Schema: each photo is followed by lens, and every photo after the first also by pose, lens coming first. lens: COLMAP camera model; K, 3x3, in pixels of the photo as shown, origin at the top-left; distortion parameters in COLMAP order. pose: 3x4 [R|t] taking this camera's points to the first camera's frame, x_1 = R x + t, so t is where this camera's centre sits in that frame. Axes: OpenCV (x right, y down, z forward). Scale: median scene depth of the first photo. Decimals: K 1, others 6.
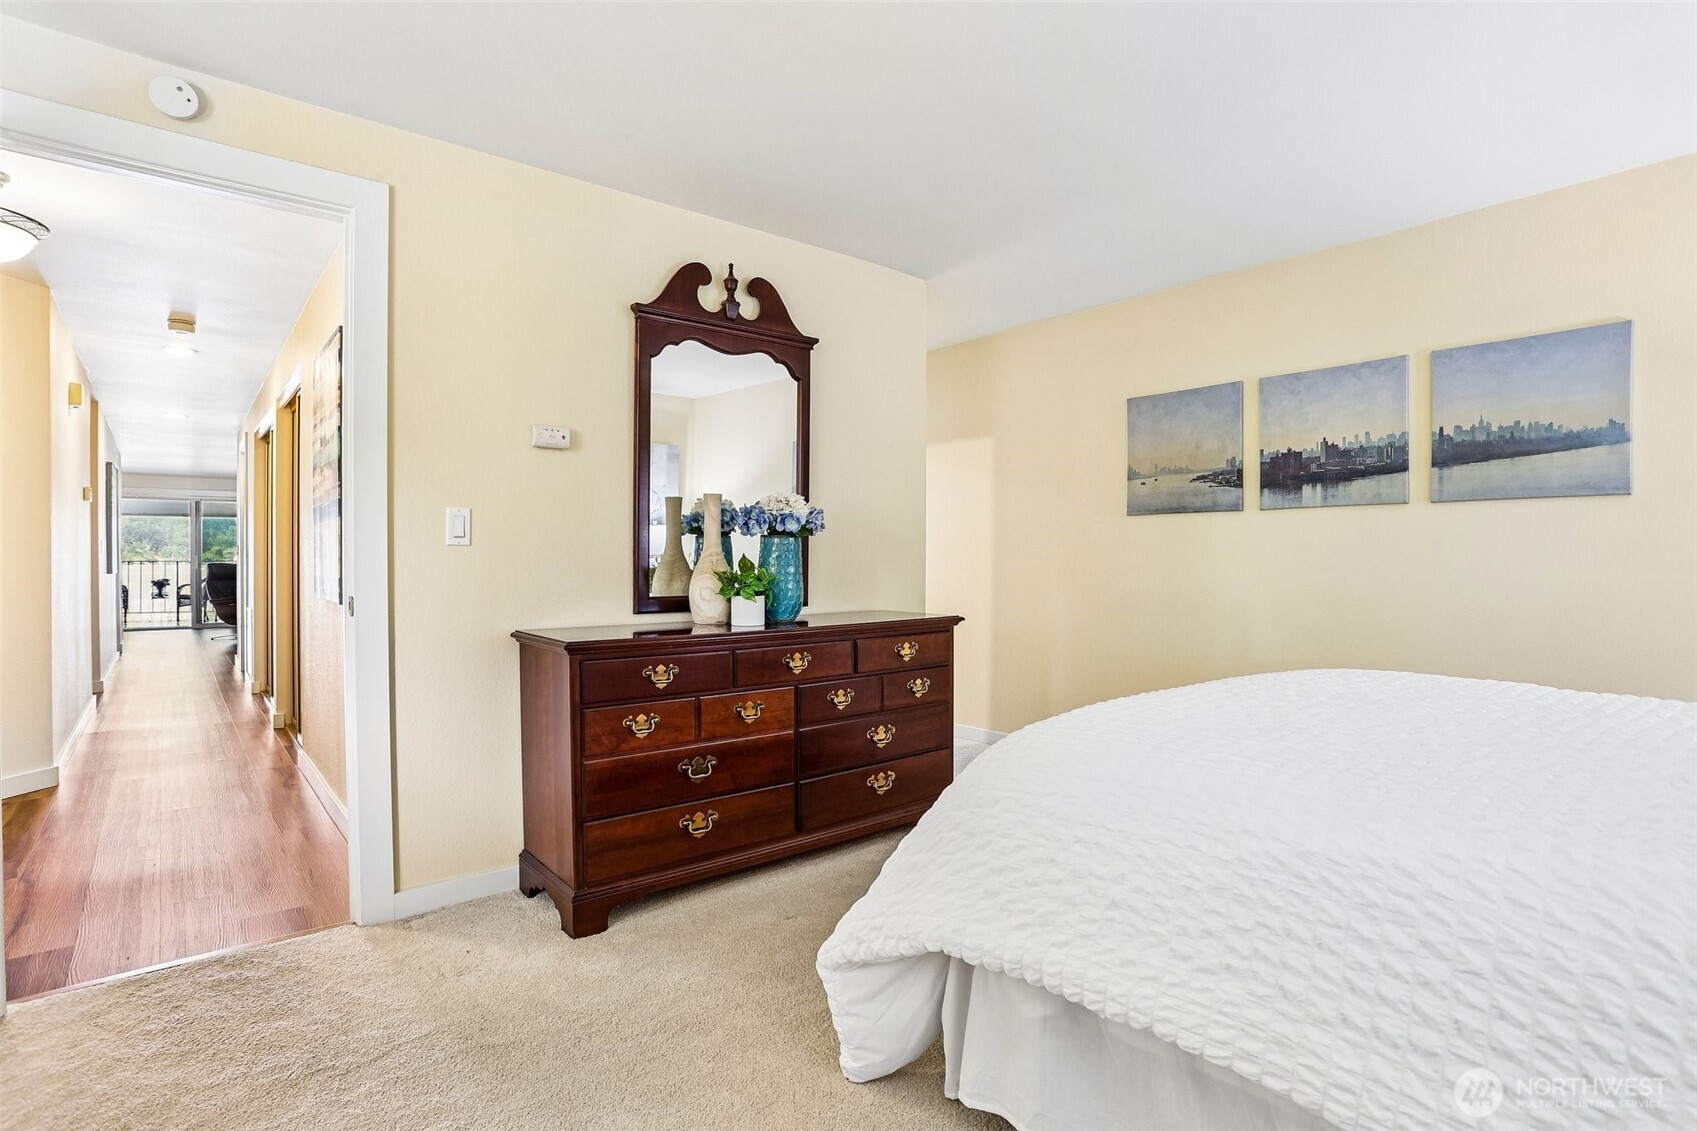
lens RADIAL K [[841.8, 0, 841.3], [0, 841.8, 565.8], [0, 0, 1]] dist [-0.068000, 0.026651]
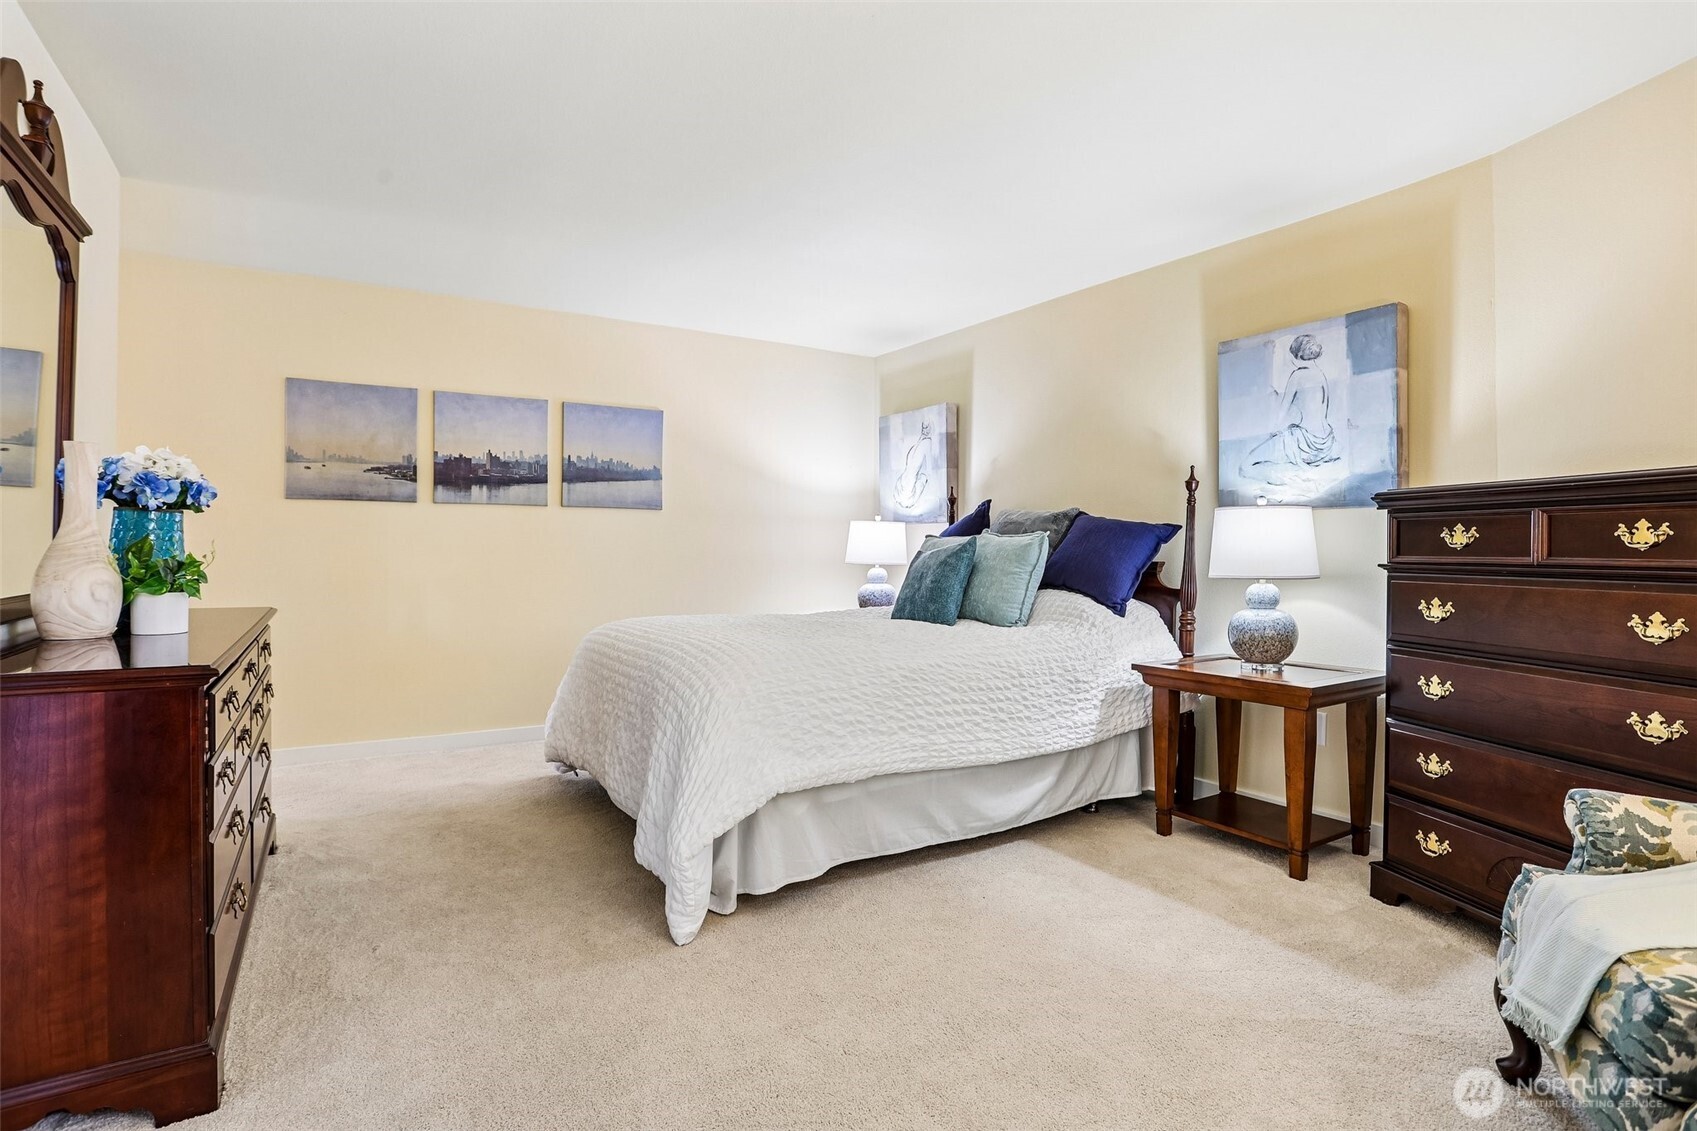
lens RADIAL K [[844.9, 0, 844.5], [0, 844.9, 556.8], [0, 0, 1]] dist [-0.058082, 0.018899]
pose [[0.143329, -0.006356, 0.989655, -0.609401], [0.000892, 0.999980, 0.006293, 0.001754], [-0.989675, -0.000019, 0.143331, 0.271670]]
